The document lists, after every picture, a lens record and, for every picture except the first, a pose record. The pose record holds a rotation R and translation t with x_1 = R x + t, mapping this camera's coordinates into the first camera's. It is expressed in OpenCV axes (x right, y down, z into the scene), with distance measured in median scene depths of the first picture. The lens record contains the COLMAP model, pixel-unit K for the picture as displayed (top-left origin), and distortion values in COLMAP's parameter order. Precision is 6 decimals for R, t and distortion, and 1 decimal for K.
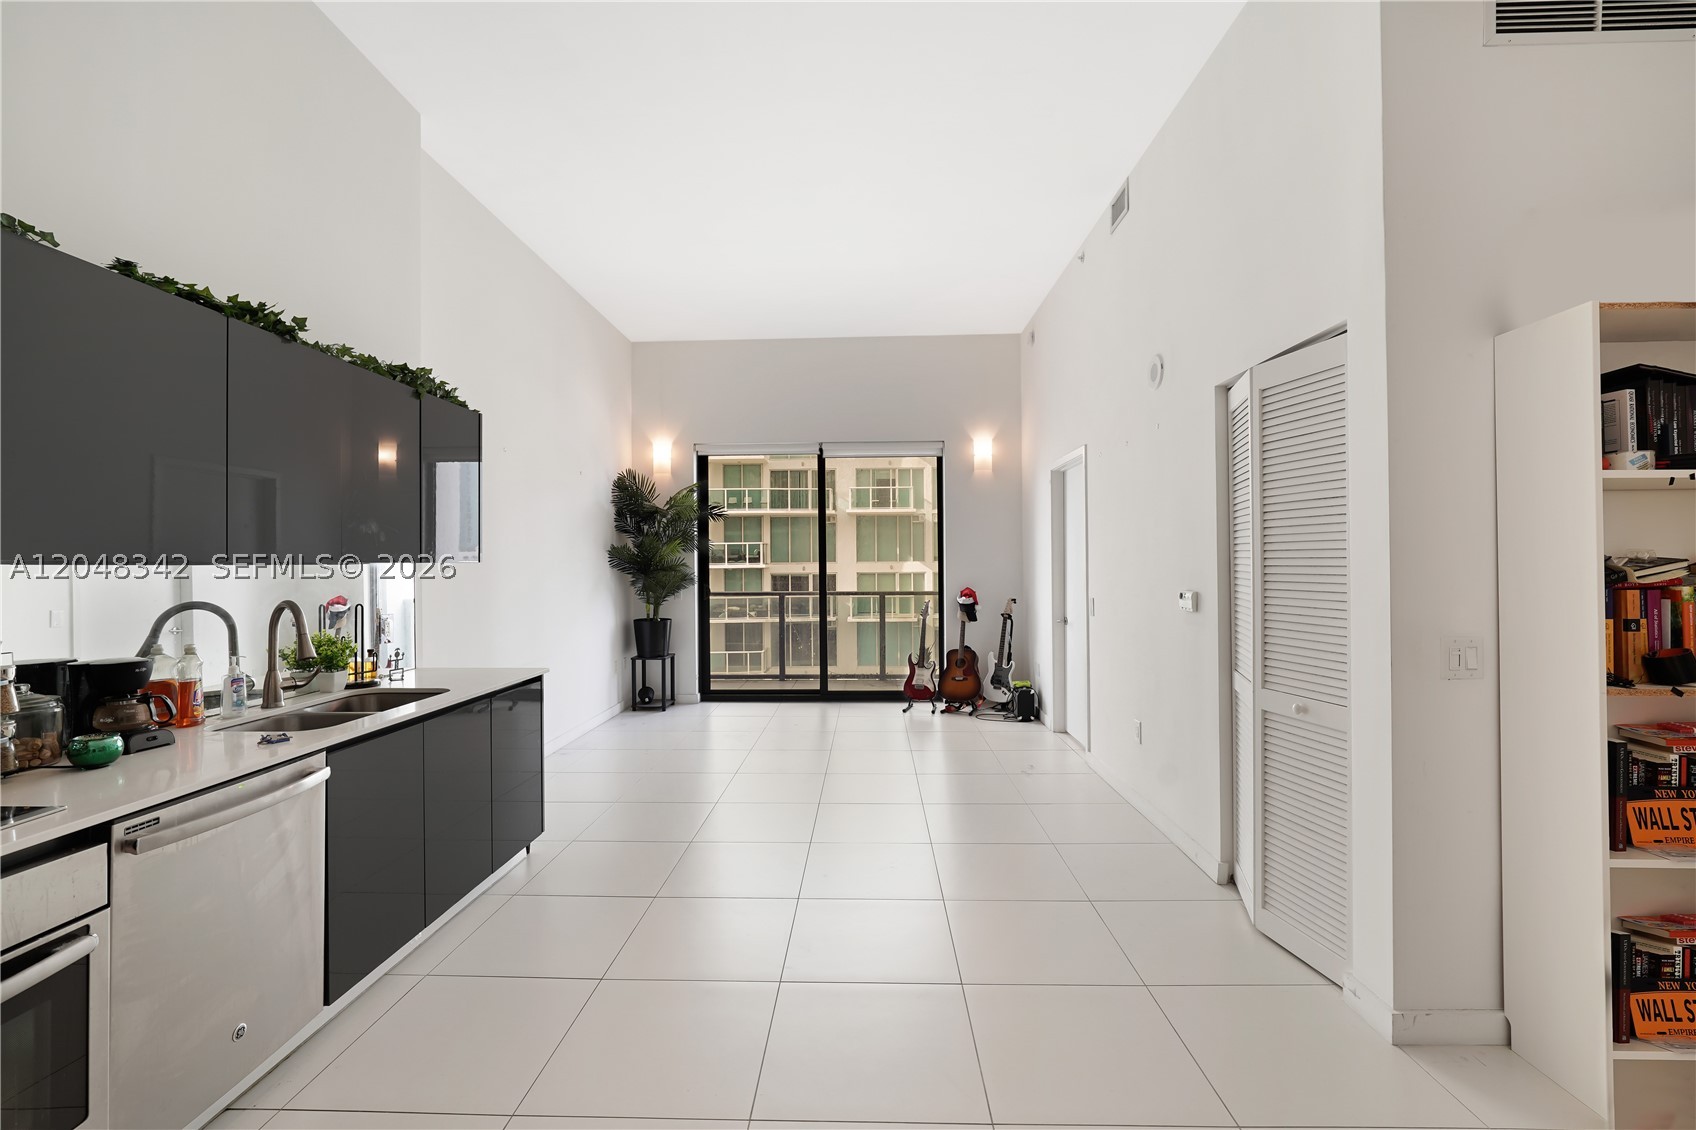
lens RADIAL K [[711.3, 0, 849.9], [0, 711.3, 558.1], [0, 0, 1]] dist [0.009446, -0.000802]
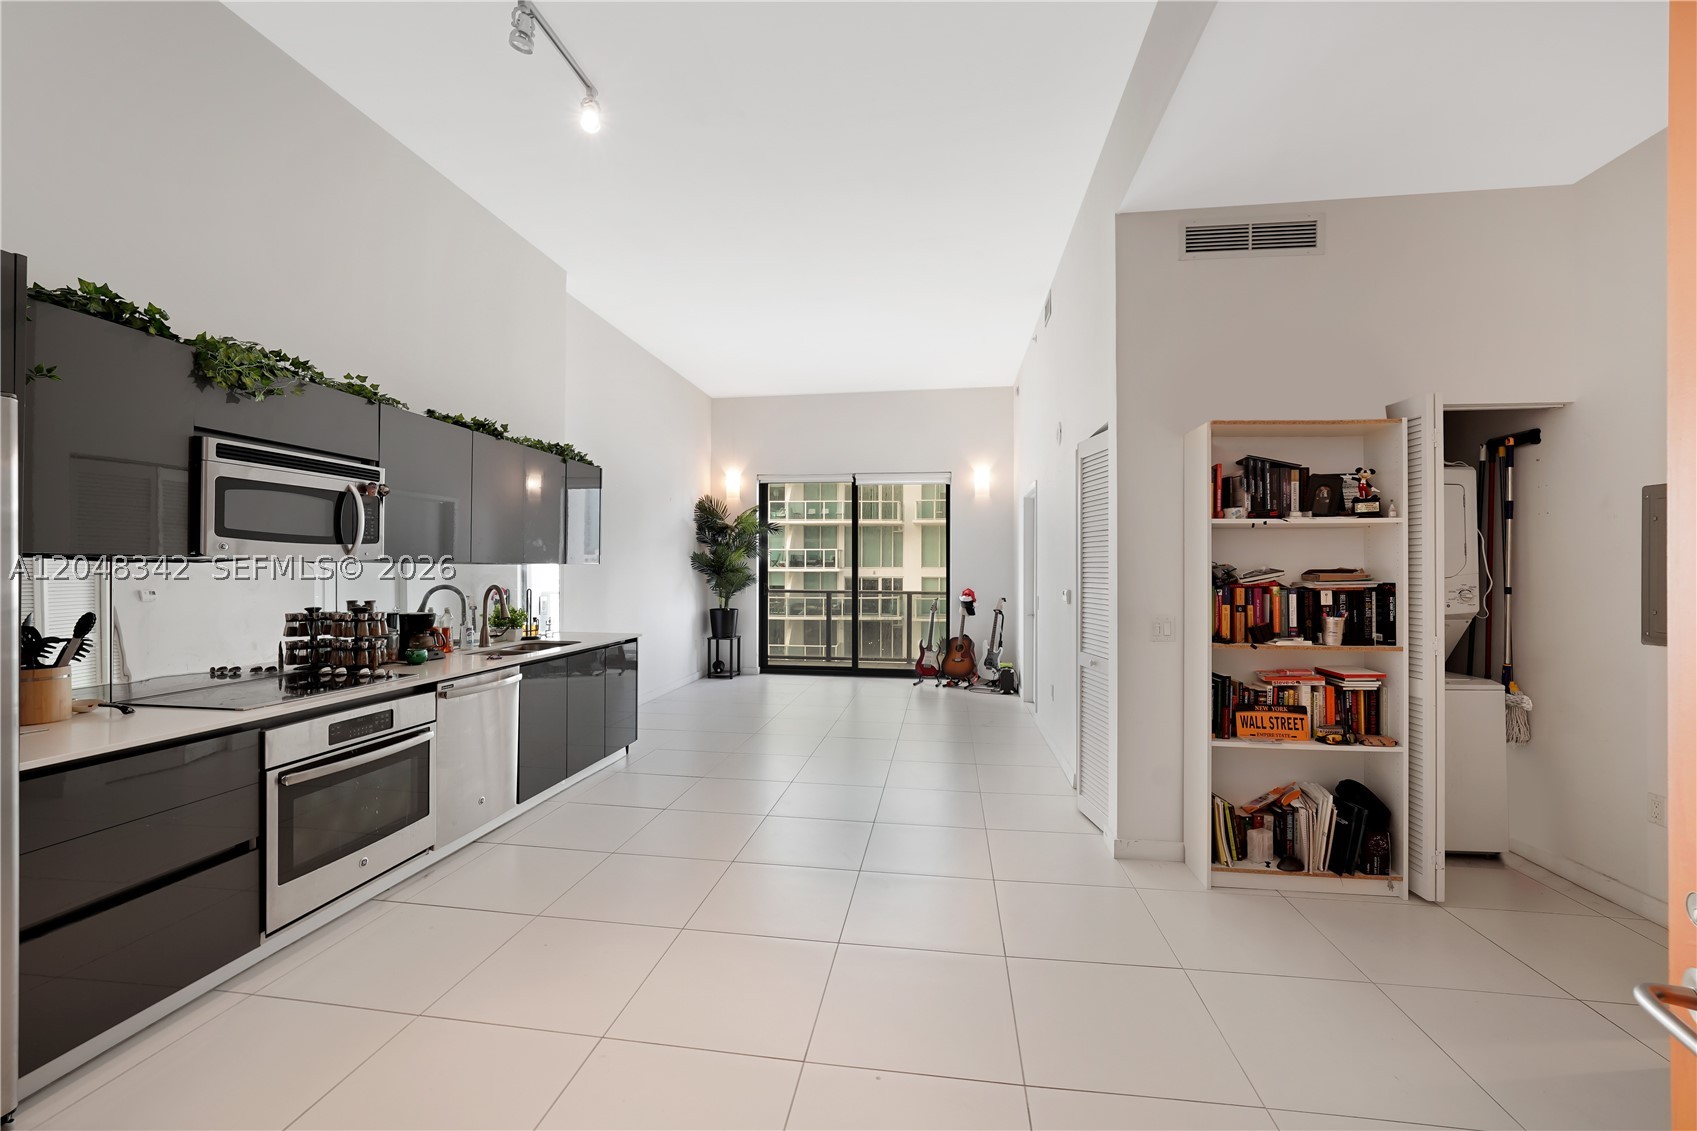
lens RADIAL K [[651.6, 0, 851.2], [0, 651.6, 559.7], [0, 0, 1]] dist [0.013238, 0.000029]
pose [[0.993833, 0.010376, -0.110403, 0.222436], [-0.010987, 0.999928, -0.004923, -0.003565], [0.110344, 0.006105, 0.993875, -0.430320]]
